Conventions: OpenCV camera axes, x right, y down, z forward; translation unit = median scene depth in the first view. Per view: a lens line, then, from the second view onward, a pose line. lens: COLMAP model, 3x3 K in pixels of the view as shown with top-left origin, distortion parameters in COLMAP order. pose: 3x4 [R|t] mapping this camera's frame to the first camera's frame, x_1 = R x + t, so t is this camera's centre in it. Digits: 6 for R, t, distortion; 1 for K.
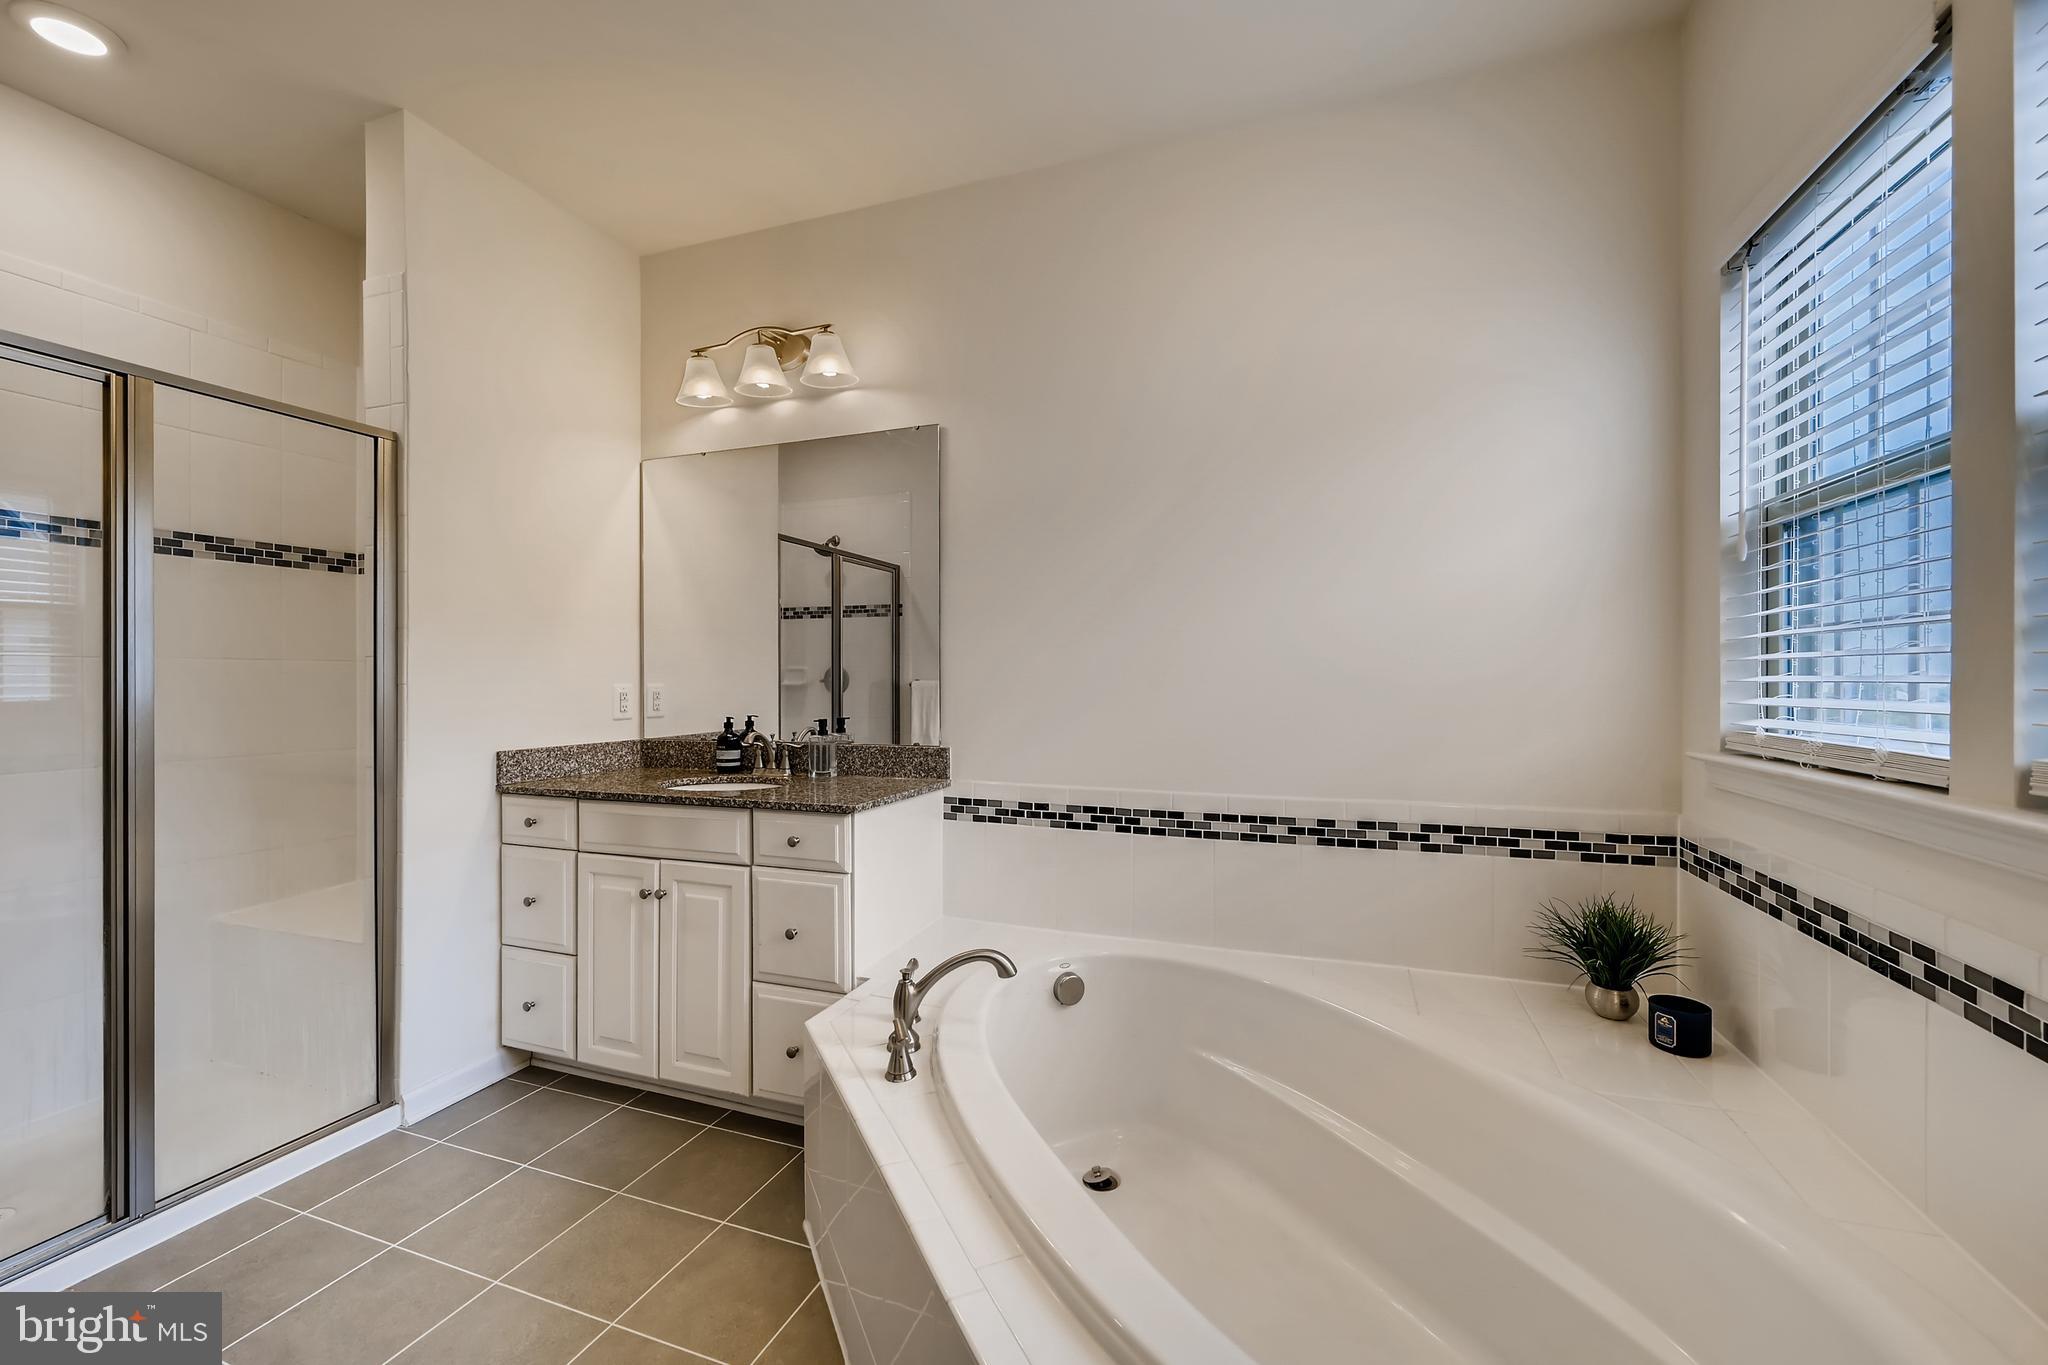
lens RADIAL K [[818.6, 0, 1016.3], [0, 818.6, 675.5], [0, 0, 1]] dist [0.000157, -0.000006]
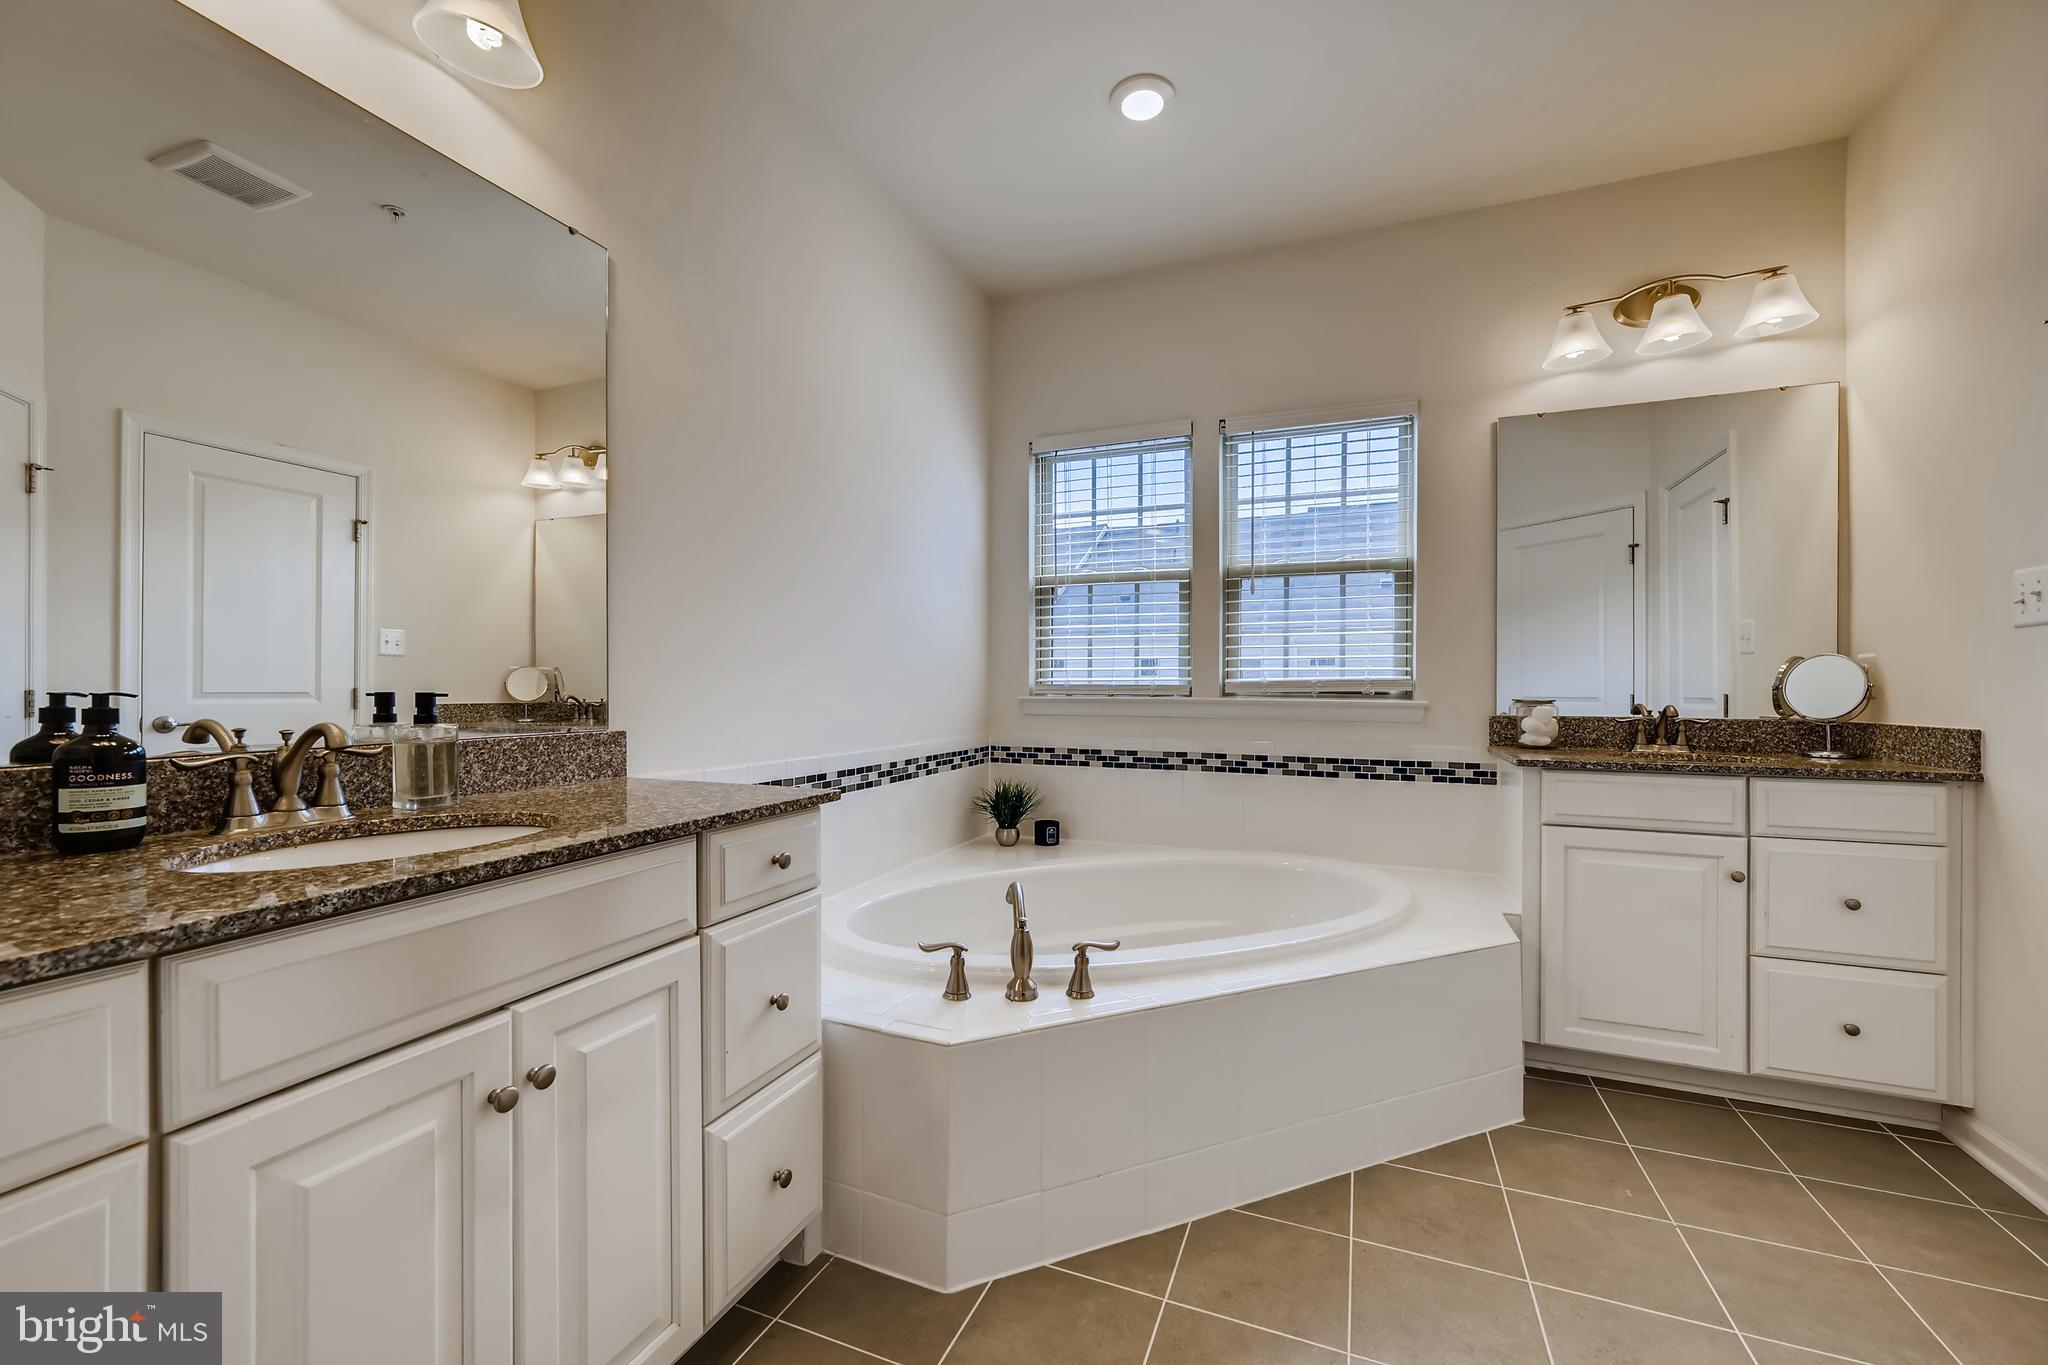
lens RADIAL K [[818.6, 0, 1023.4], [0, 818.6, 693.3], [0, 0, 1]] dist [0.000157, -0.000006]
pose [[0.034848, -0.004136, 0.999384, -0.881274], [-0.001960, 0.999989, 0.004206, 0.062381], [-0.999391, -0.002105, 0.034839, 0.746895]]
